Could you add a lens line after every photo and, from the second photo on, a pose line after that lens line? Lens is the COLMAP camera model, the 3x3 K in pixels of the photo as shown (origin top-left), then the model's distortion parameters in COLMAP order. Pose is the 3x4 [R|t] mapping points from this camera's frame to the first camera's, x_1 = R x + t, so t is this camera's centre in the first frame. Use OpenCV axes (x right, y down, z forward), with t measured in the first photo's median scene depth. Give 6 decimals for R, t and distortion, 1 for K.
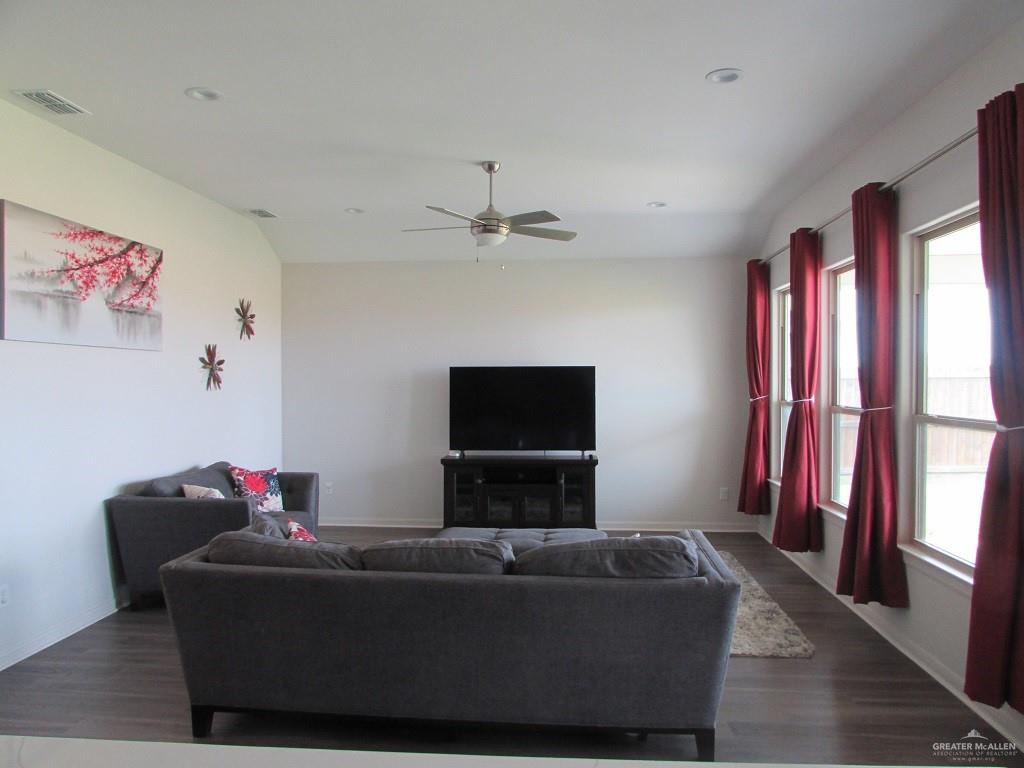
lens RADIAL K [[715.1, 0, 512.0], [0, 715.1, 384.0], [0, 0, 1]] dist [-0.046557, -0.000080]
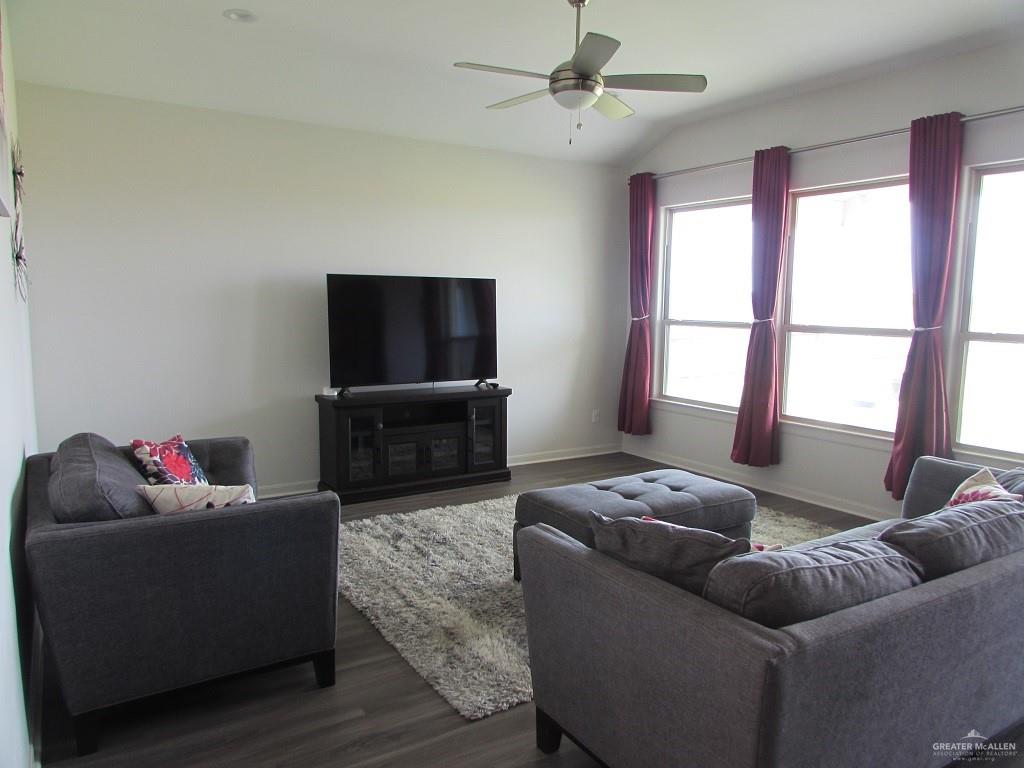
lens RADIAL K [[715.1, 0, 512.0], [0, 715.1, 384.0], [0, 0, 1]] dist [-0.046557, -0.000080]
pose [[0.796505, -0.054705, 0.602152, -0.392113], [-0.013403, 0.994057, 0.108037, 0.006902], [-0.604483, -0.094122, 0.791038, 0.314417]]
